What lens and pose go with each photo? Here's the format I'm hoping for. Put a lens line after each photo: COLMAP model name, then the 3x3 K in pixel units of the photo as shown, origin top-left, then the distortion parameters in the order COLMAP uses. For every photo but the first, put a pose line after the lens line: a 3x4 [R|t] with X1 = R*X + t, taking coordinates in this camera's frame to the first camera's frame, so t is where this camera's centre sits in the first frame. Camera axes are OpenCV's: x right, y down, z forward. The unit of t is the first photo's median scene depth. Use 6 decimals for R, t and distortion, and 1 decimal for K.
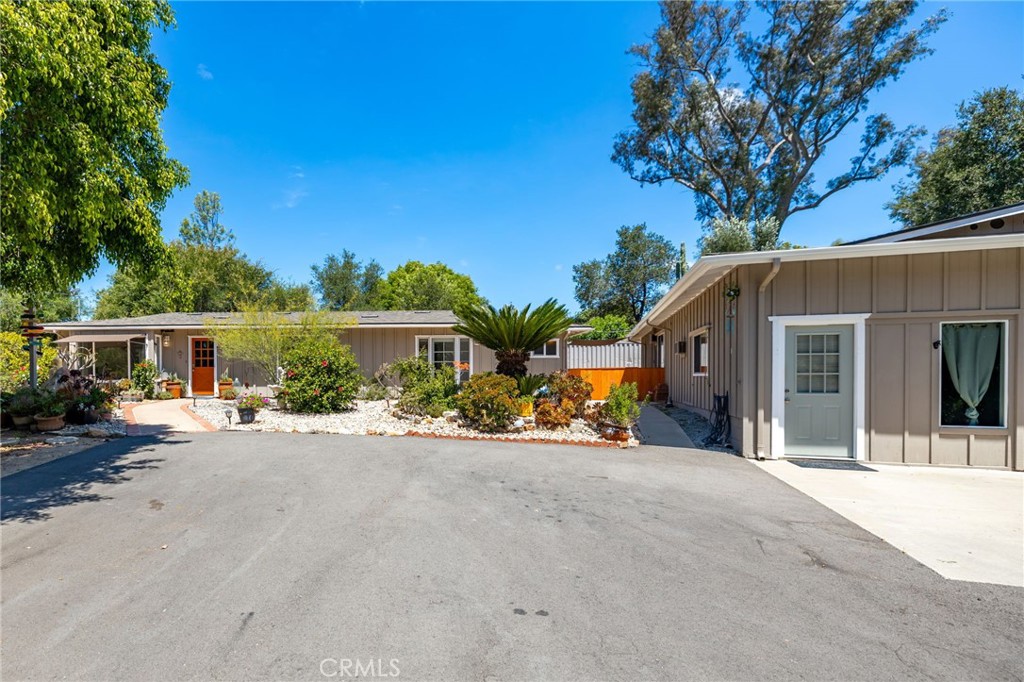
lens RADIAL K [[519.4, 0, 404.2], [0, 519.4, 383.5], [0, 0, 1]] dist [-0.001482, -0.000638]
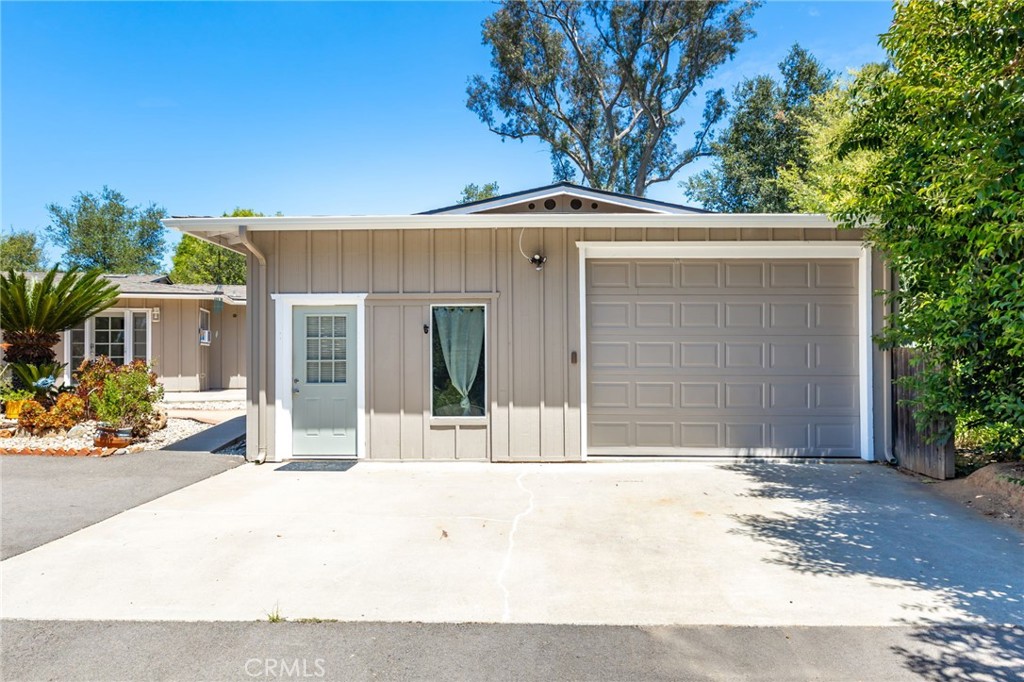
lens RADIAL K [[646.2, 0, 524.6], [0, 646.2, 353.1], [0, 0, 1]] dist [-0.003641, -0.000920]
pose [[0.951280, -0.001425, 0.308324, 0.370749], [0.008658, 0.999718, -0.022094, -0.002408], [-0.308206, 0.023687, 0.951025, -0.065229]]
